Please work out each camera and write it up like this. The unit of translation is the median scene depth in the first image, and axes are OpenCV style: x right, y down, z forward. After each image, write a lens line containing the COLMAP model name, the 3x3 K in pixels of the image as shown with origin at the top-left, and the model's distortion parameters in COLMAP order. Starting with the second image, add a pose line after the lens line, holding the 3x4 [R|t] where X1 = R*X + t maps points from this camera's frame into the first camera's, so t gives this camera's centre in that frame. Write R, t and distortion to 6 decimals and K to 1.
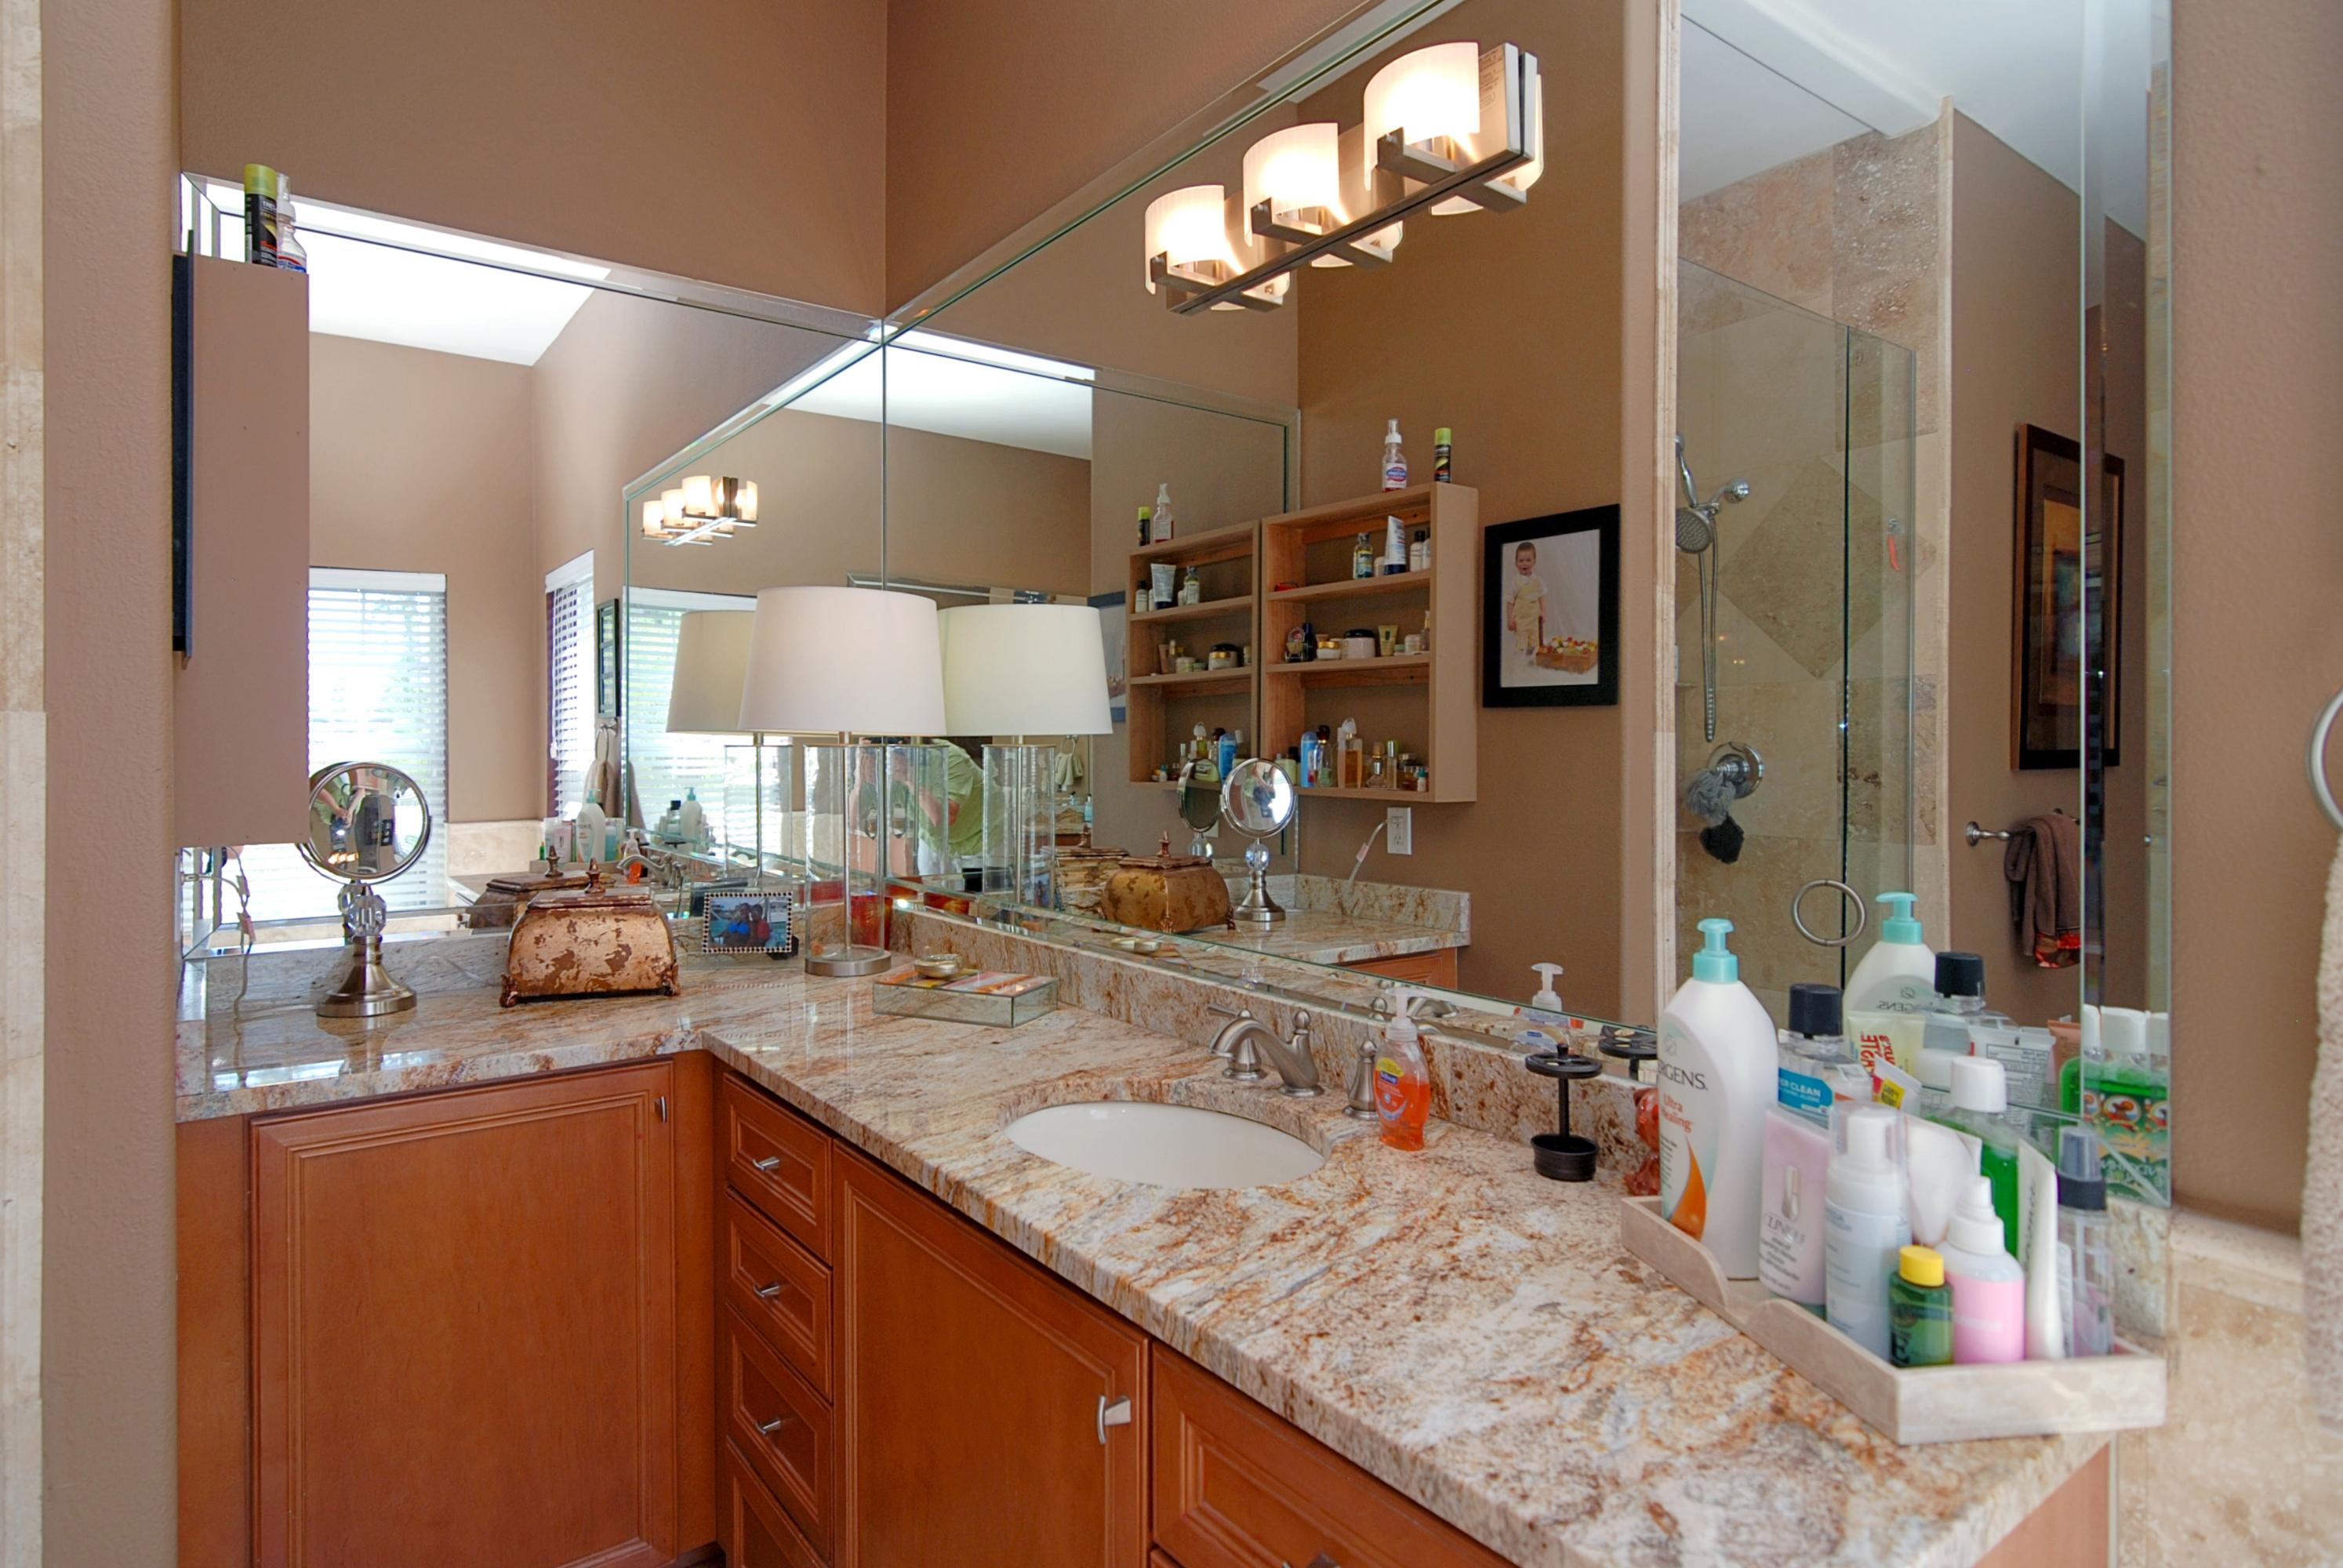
lens RADIAL K [[1135.3, 0, 1142.9], [0, 1135.3, 789.8], [0, 0, 1]] dist [-0.004179, 0.001459]
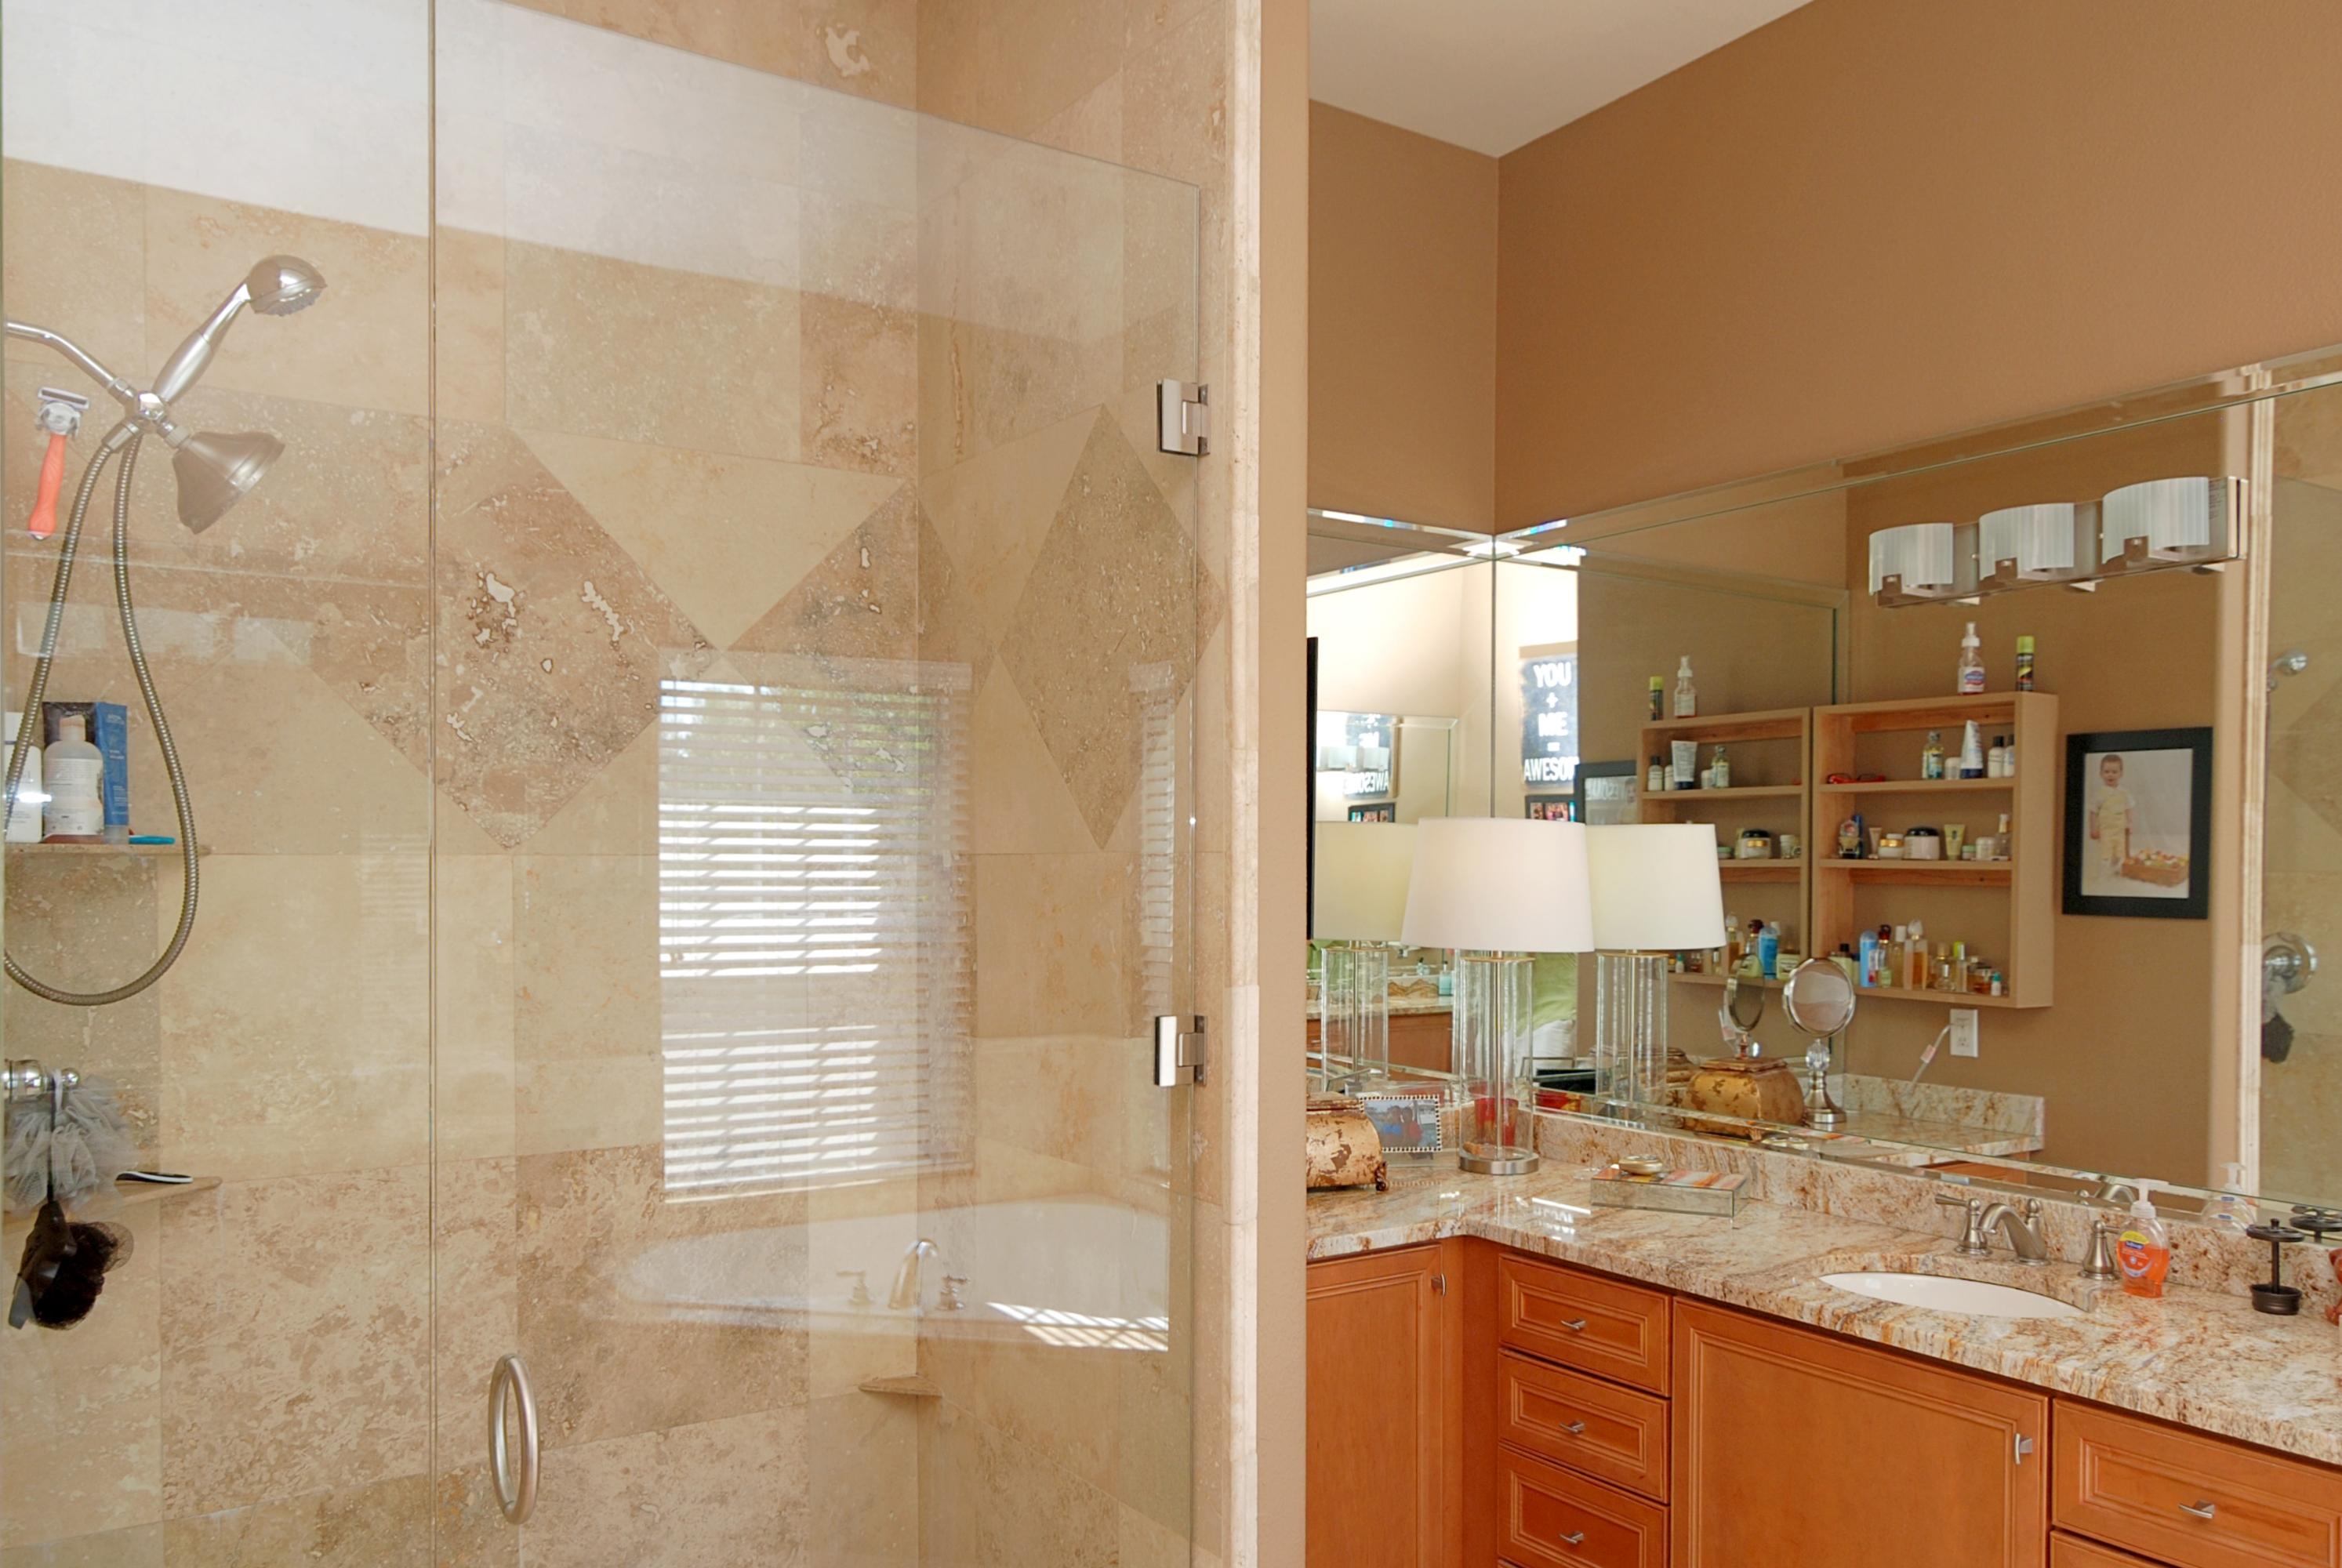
lens RADIAL K [[1864.7, 0, 1171.6], [0, 1864.7, 910.7], [0, 0, 1]] dist [0.001946, 0.019625]
pose [[0.999791, 0.006333, 0.019418, -0.524988], [-0.006516, 0.999934, 0.009411, -0.085562], [-0.019357, -0.009536, 0.999767, -0.646708]]
